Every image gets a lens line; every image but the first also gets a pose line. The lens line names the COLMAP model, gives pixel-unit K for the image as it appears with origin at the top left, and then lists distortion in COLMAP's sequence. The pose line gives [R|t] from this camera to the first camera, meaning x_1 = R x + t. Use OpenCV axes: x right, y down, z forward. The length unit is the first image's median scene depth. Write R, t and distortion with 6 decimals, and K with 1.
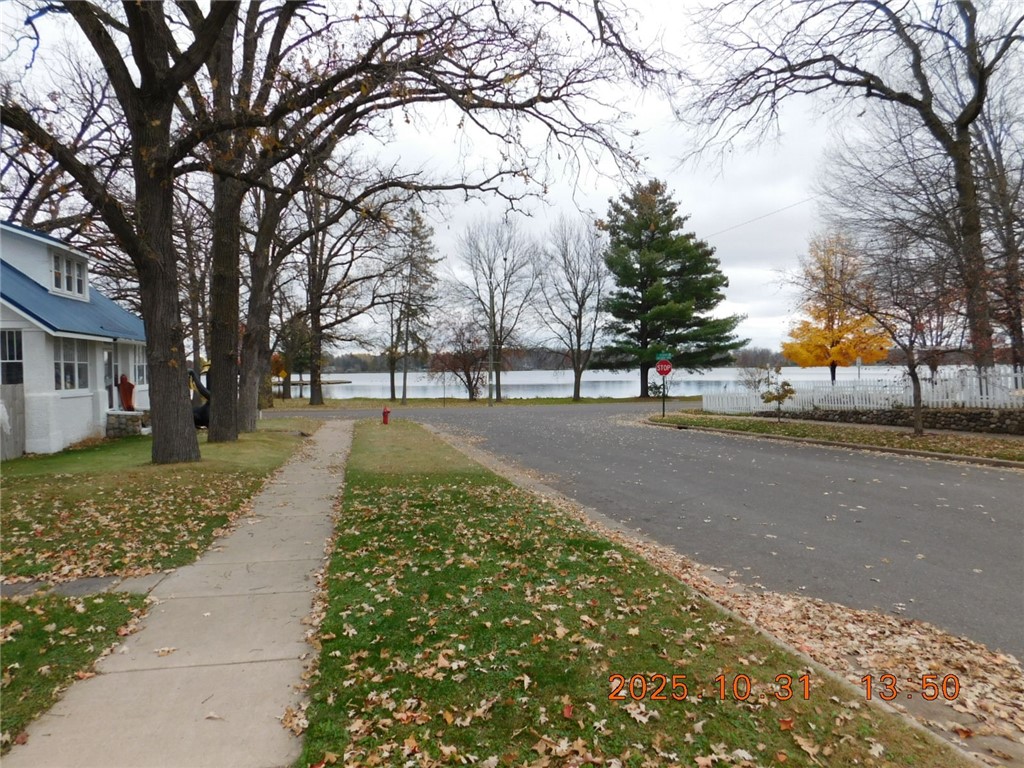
lens RADIAL K [[679.5, 0, 512.0], [0, 679.5, 384.0], [0, 0, 1]] dist [-0.021872, 0.002431]
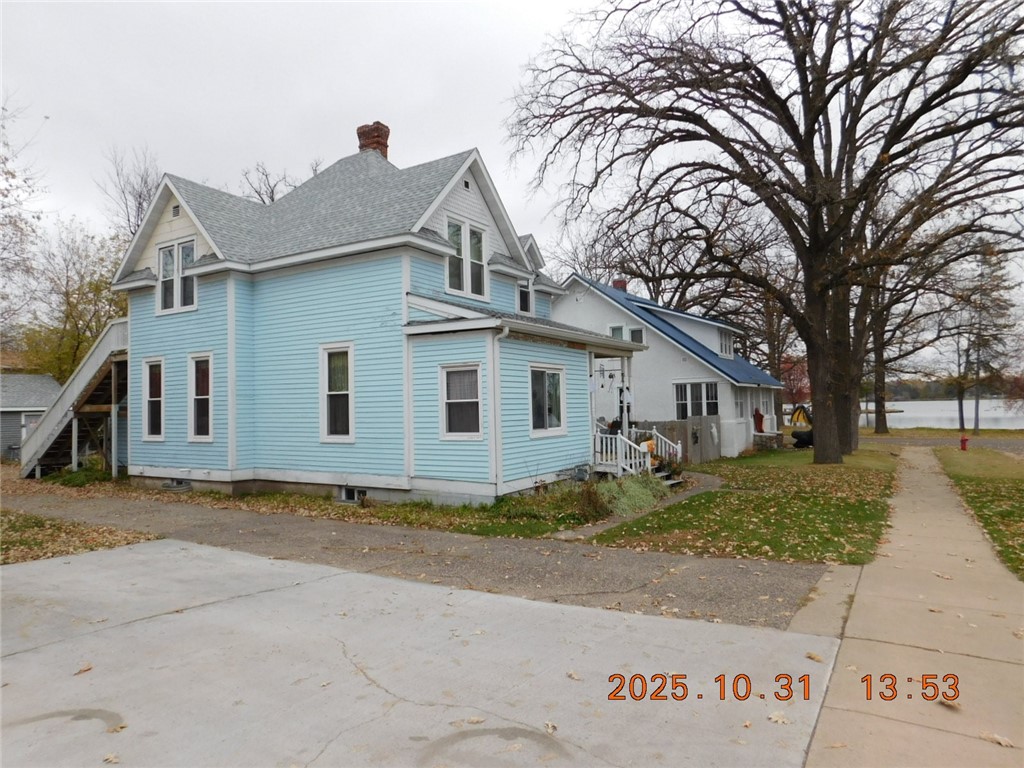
lens RADIAL K [[679.5, 0, 512.0], [0, 679.5, 384.0], [0, 0, 1]] dist [-0.021872, 0.002431]
pose [[0.731200, -0.023064, -0.681773, 0.016740], [-0.005068, 0.999217, -0.039238, -0.002381], [0.682144, 0.032146, 0.730511, -0.181975]]
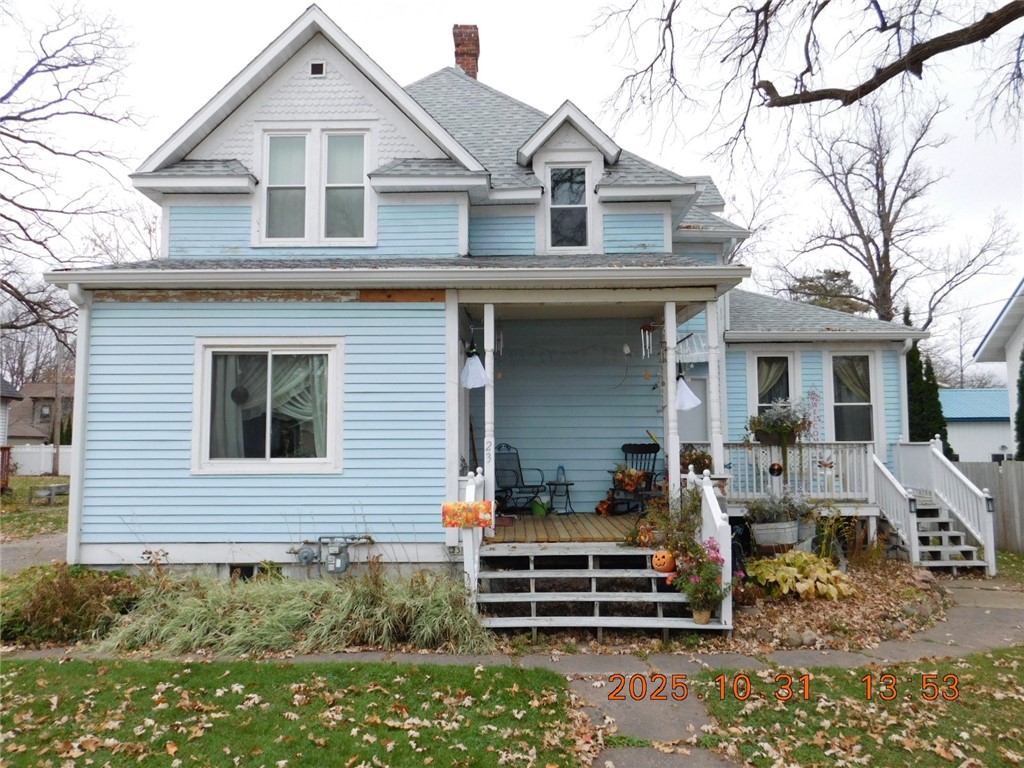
lens RADIAL K [[789.4, 0, 512.0], [0, 789.4, 384.0], [0, 0, 1]] dist [0.008013, 0.002802]
pose [[-0.224198, -0.076419, -0.971543, -0.022822], [-0.014446, 0.997072, -0.075093, 0.003013], [0.974437, -0.002800, -0.224645, 0.340523]]
